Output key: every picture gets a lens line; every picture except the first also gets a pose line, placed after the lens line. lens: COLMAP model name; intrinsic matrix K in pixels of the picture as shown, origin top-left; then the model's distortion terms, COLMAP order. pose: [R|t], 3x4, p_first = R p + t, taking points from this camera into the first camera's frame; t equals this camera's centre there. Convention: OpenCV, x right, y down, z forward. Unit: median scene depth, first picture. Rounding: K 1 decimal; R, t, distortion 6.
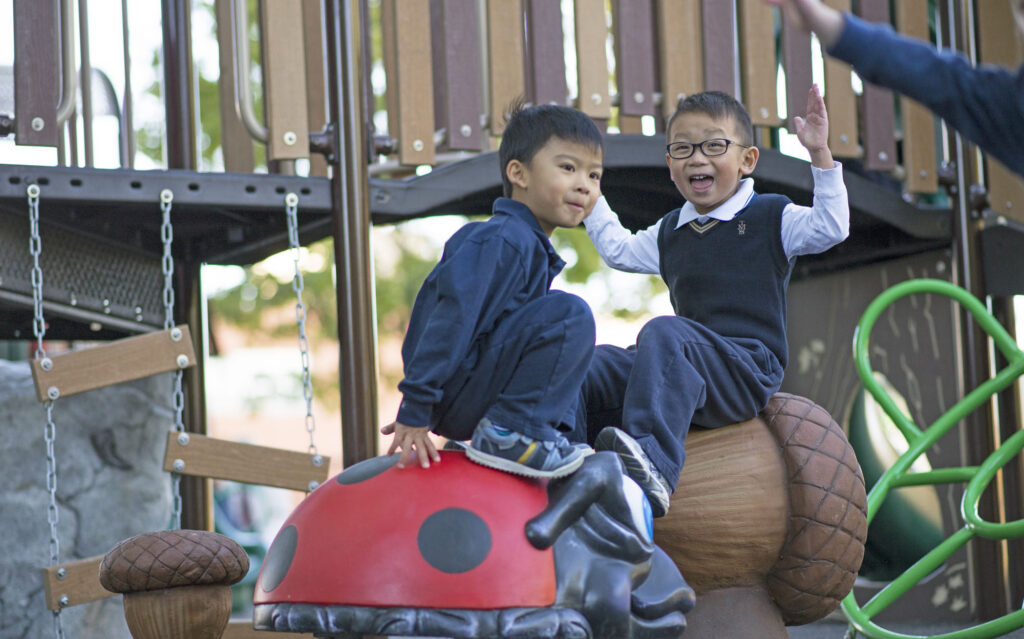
lens RADIAL K [[2520.7, 0, 512.0], [0, 2520.7, 319.5], [0, 0, 1]] dist [0.054500, 0.000000]
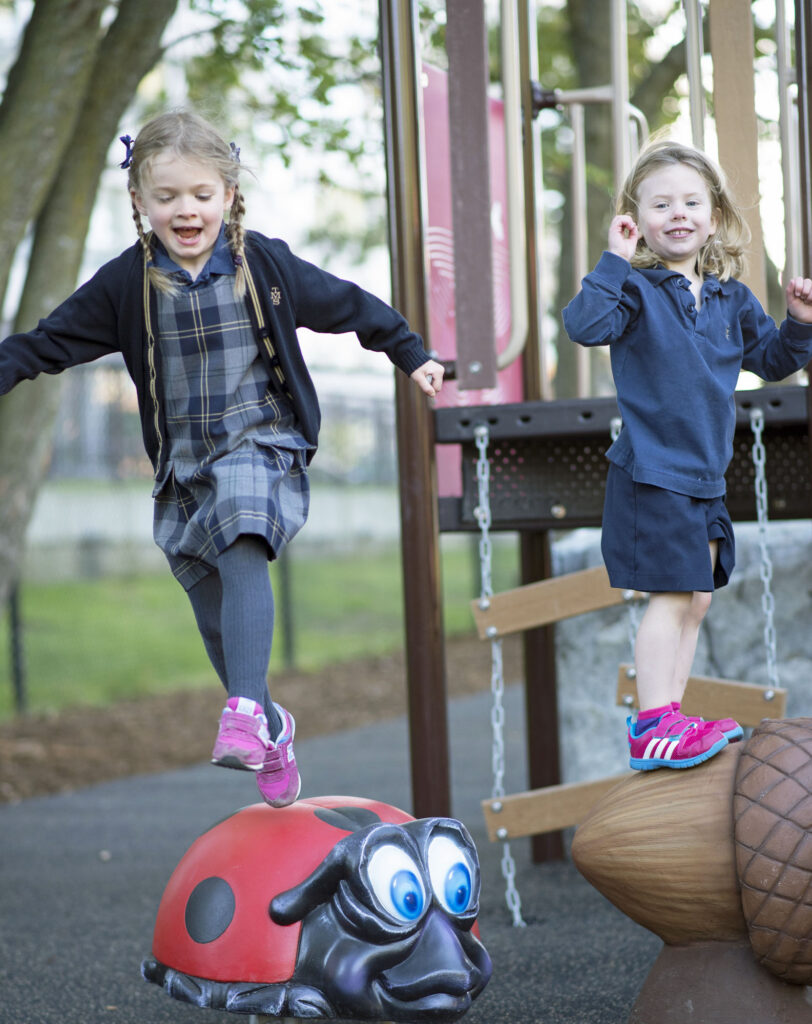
lens RADIAL K [[2742.9, 0, 406.0], [0, 2742.9, 512.0], [0, 0, 1]] dist [0.034888, 0.000000]
pose [[0.675690, 0.003976, -0.737176, 0.750594], [0.086439, 0.992660, 0.084583, -0.141960], [0.732101, -0.120873, 0.670386, 0.280067]]
